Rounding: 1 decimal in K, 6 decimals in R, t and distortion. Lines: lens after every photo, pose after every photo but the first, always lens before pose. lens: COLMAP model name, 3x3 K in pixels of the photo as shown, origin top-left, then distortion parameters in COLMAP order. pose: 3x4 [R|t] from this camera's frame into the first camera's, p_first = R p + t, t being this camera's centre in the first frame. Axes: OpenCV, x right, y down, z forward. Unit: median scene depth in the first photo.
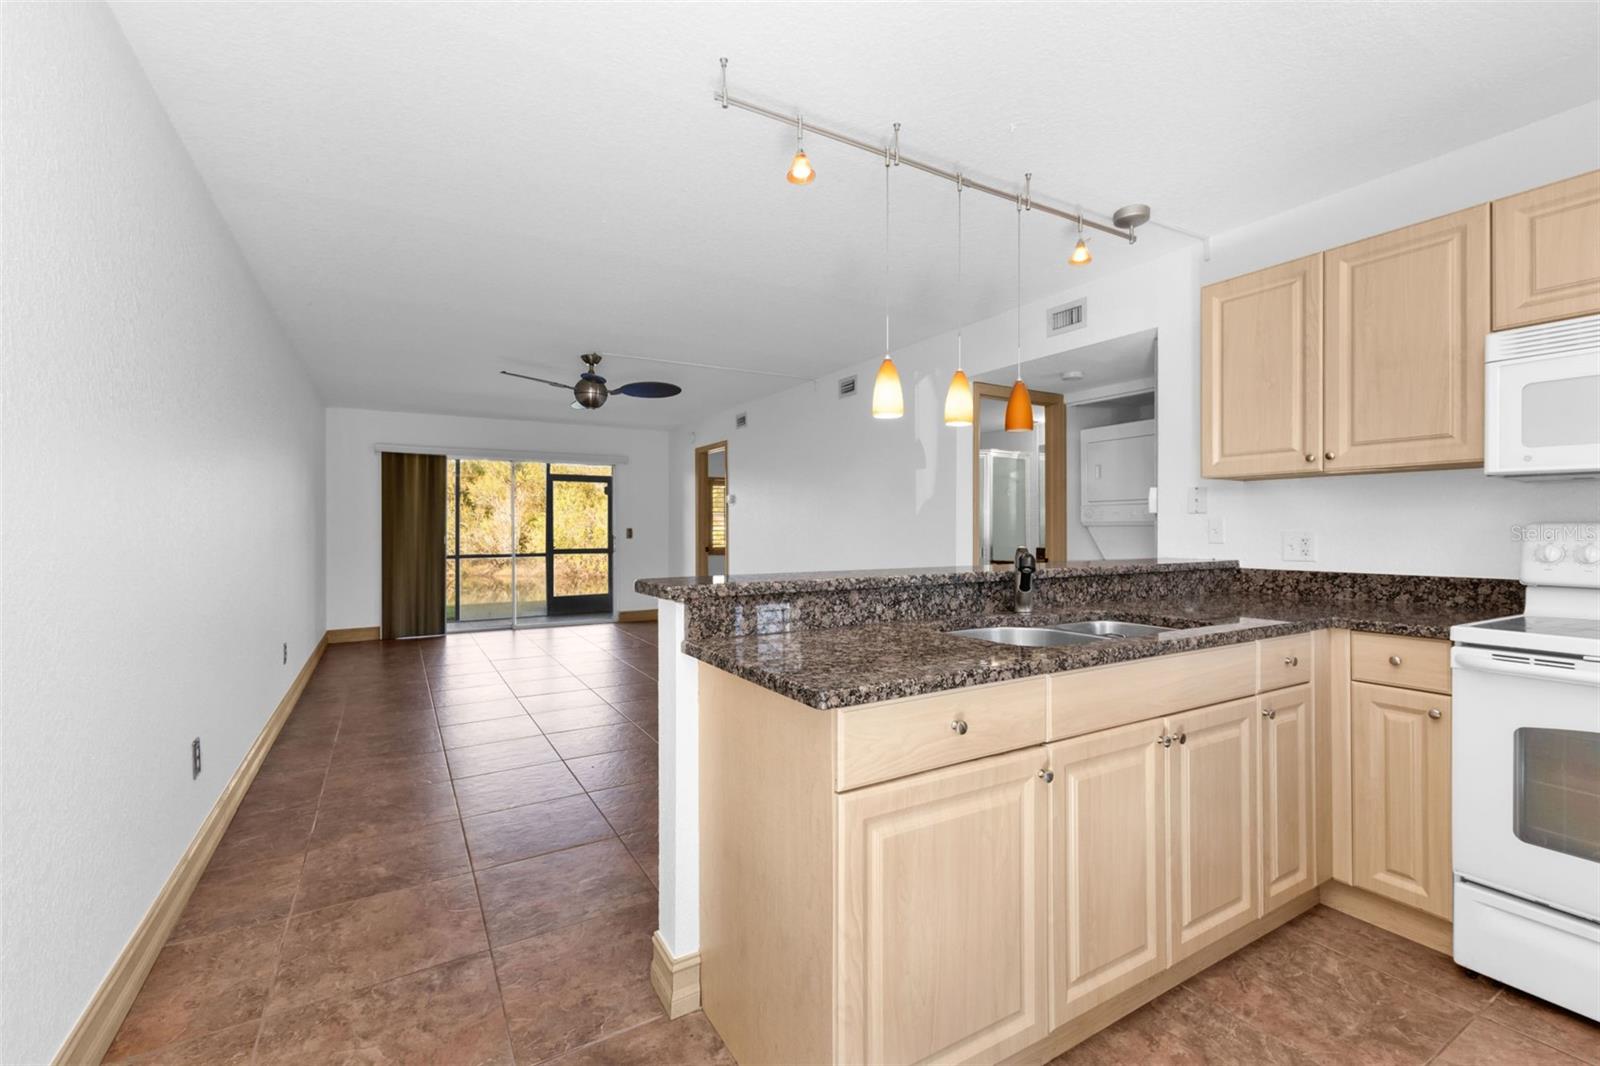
lens RADIAL K [[693.3, 0, 795.1], [0, 693.3, 523.7], [0, 0, 1]] dist [0.011515, -0.001851]
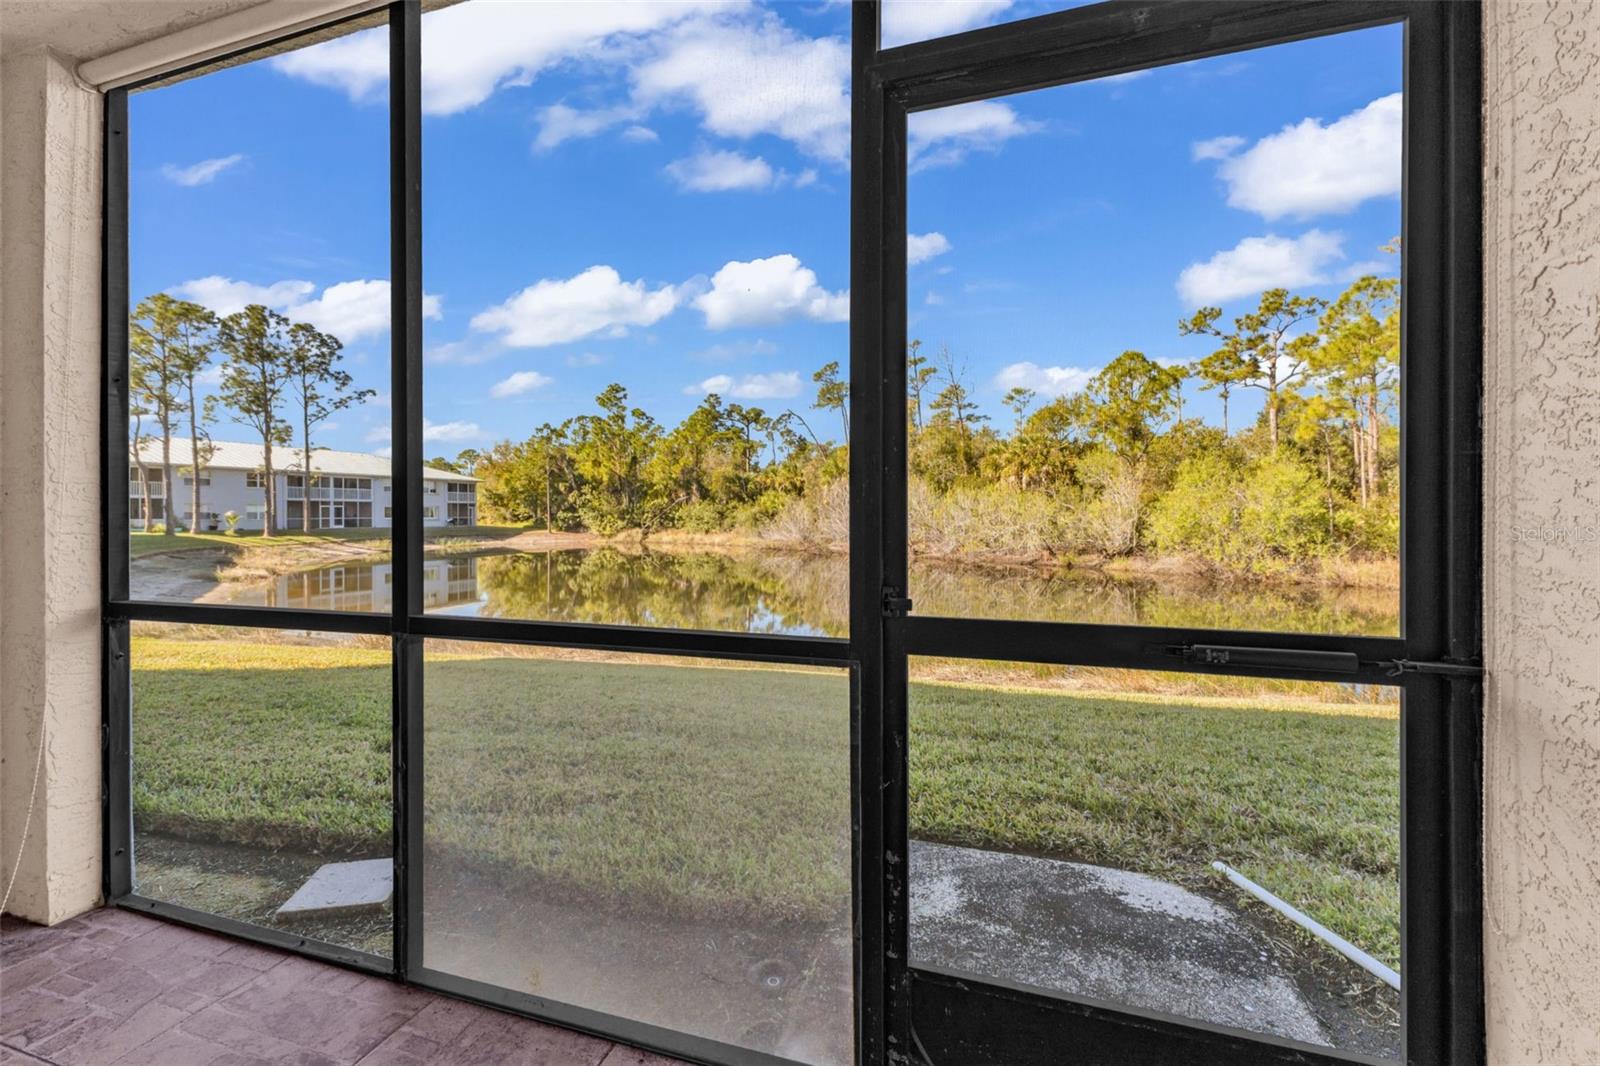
lens RADIAL K [[693.3, 0, 790.2], [0, 693.3, 512.4], [0, 0, 1]] dist [0.011515, -0.001851]
pose [[0.653319, 0.002417, -0.757079, -0.887542], [0.002066, 0.999985, 0.004975, 0.055913], [0.757080, -0.004814, 0.653305, 3.050371]]
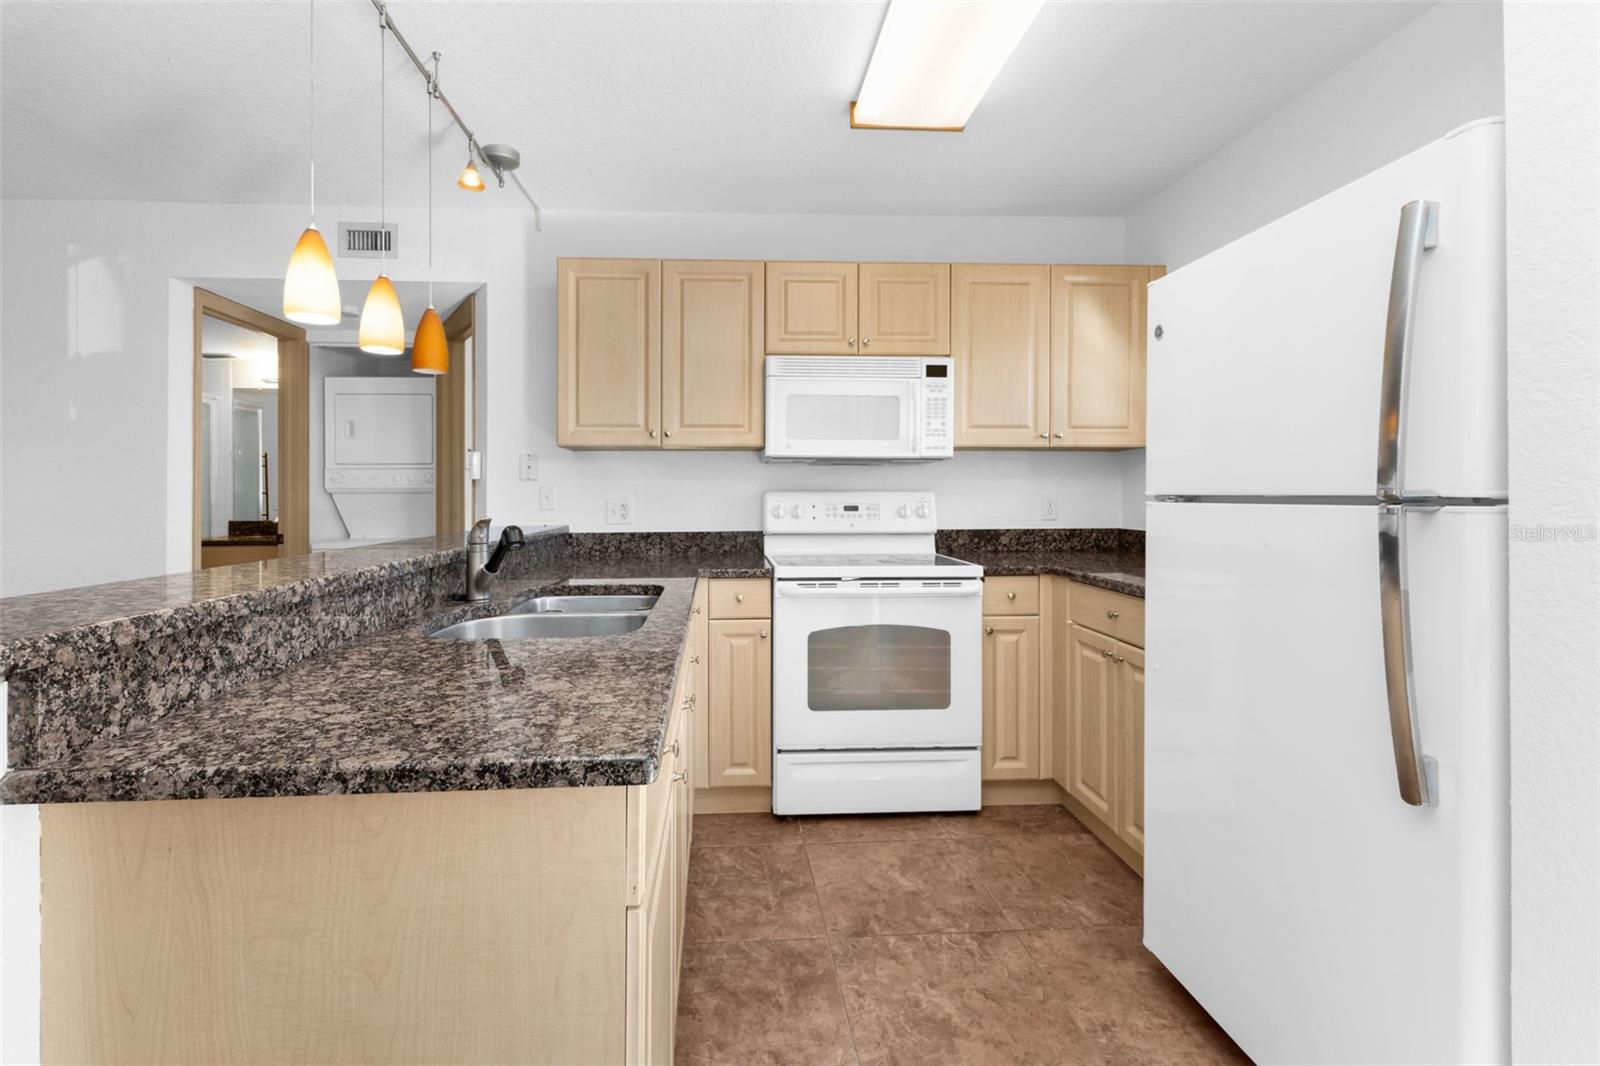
lens RADIAL K [[718.6, 0, 758.4], [0, 718.6, 491.9], [0, 0, 1]] dist [0.012867, -0.000316]
pose [[0.457359, 0.003300, 0.889276, -0.188060], [-0.003351, 0.999992, -0.001988, 0.002624], [-0.889276, -0.002071, 0.457366, 0.234099]]
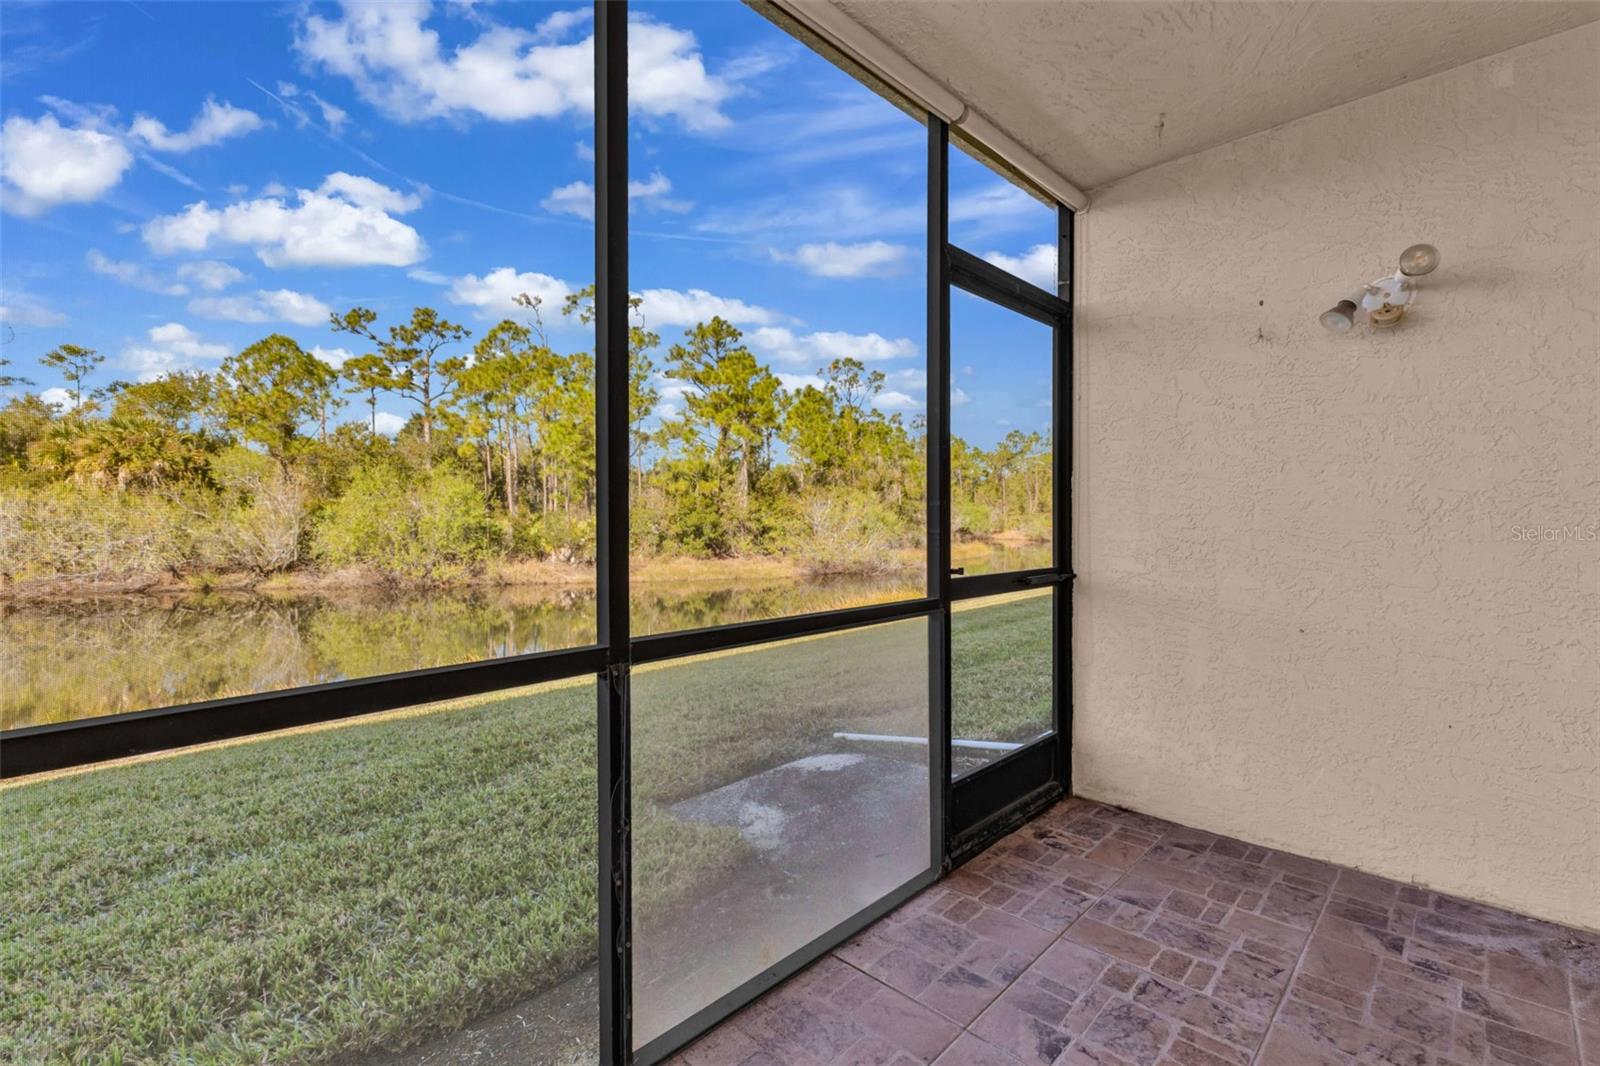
lens RADIAL K [[718.6, 0, 813.2], [0, 718.6, 523.7], [0, 0, 1]] dist [0.012867, -0.000316]
pose [[0.963499, -0.002104, 0.267704, -1.559153], [-0.000331, 0.999959, 0.009052, 0.056076], [-0.267712, -0.008810, 0.963459, 2.662146]]
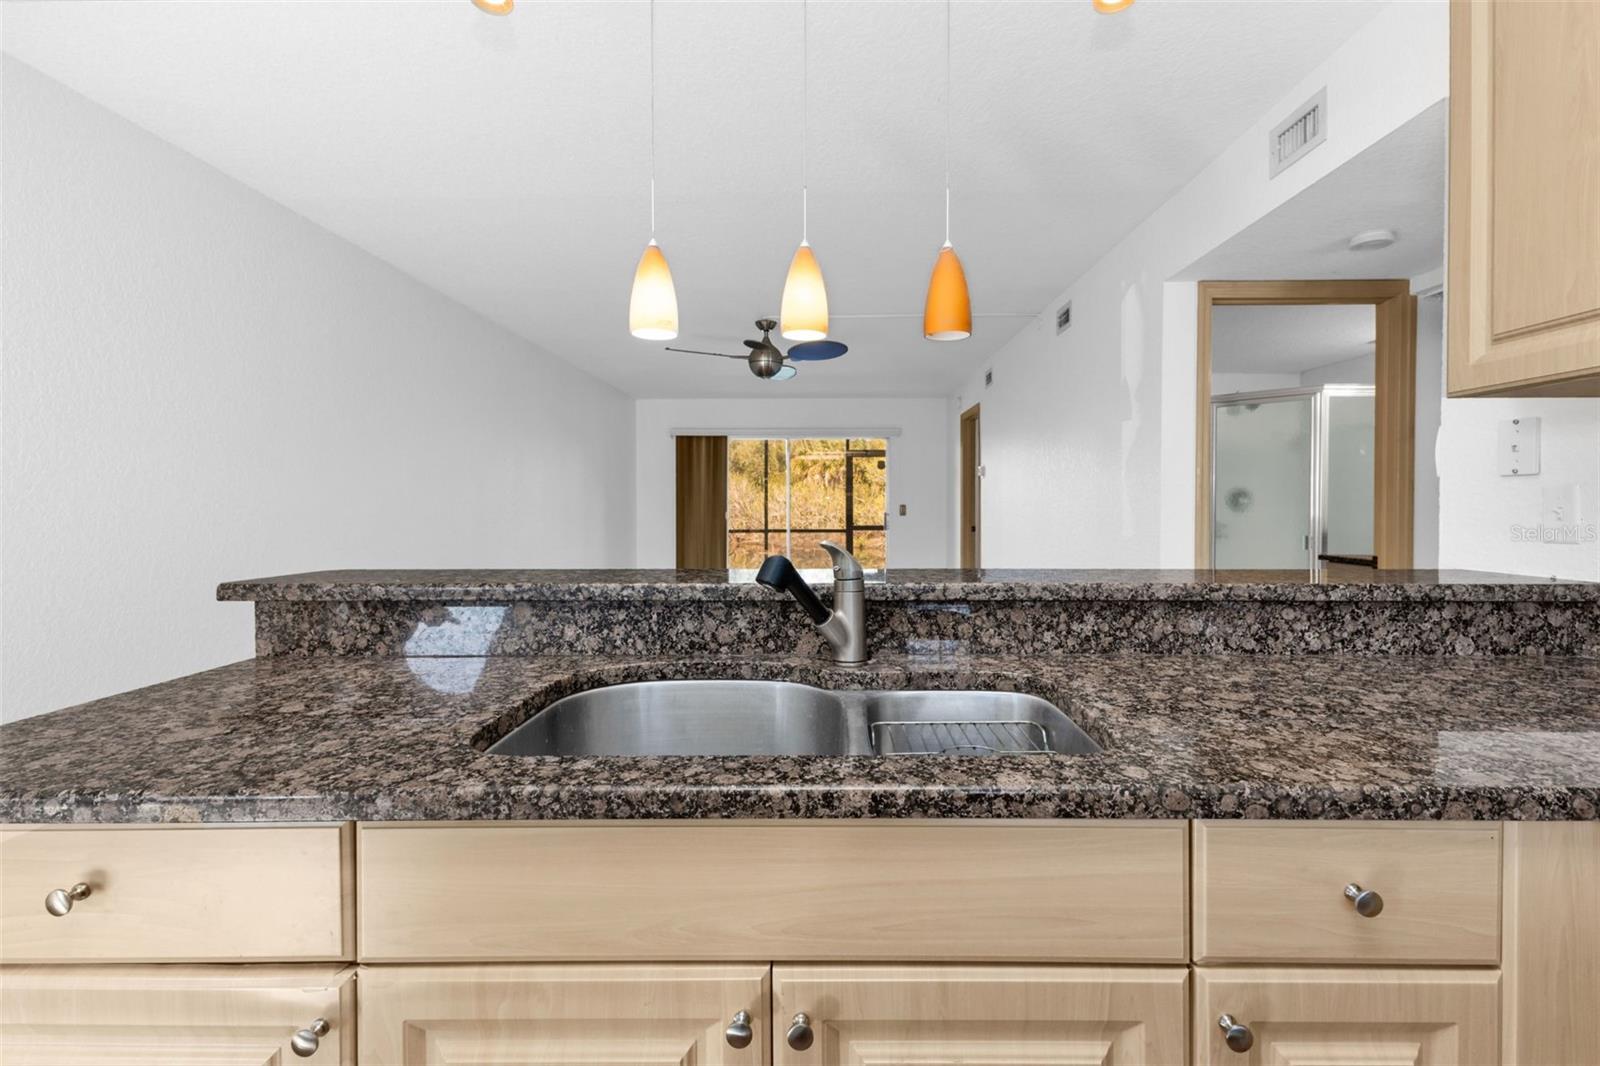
lens RADIAL K [[693.3, 0, 817.6], [0, 693.3, 528.8], [0, 0, 1]] dist [0.011515, -0.001851]
pose [[0.860840, 0.020239, -0.508472, 0.417793], [0.001379, 0.999112, 0.042103, -0.000888], [0.508873, -0.036945, 0.860048, 0.364249]]
